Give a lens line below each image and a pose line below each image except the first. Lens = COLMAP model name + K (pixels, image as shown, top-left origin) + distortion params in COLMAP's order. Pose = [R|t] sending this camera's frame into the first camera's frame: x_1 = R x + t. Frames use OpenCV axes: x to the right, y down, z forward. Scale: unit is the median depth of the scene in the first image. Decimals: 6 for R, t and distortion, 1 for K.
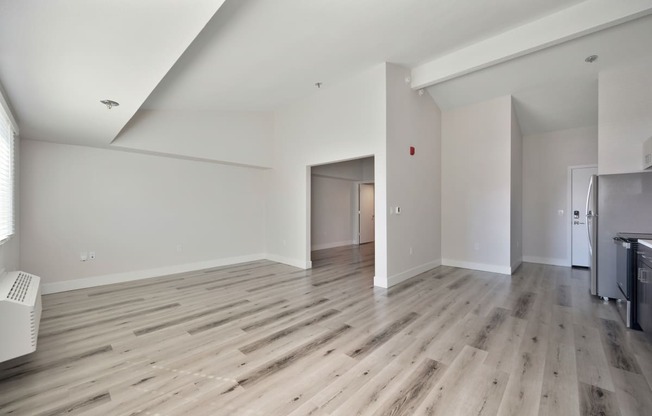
lens RADIAL K [[254.5, 0, 325.1], [0, 254.5, 208.2], [0, 0, 1]] dist [0.001785, 0.000188]
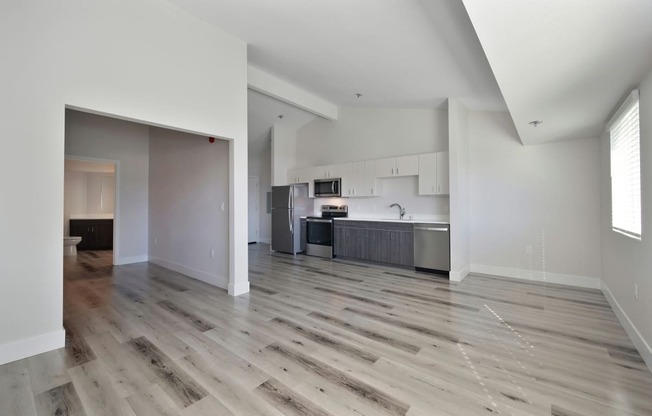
lens RADIAL K [[271.6, 0, 322.6], [0, 271.6, 205.7], [0, 0, 1]] dist [-0.000767, -0.000335]
pose [[-0.071626, 0.002791, 0.997428, -1.079302], [-0.001559, 0.999995, -0.002910, 0.011705], [-0.997430, -0.001764, -0.071622, 1.167034]]
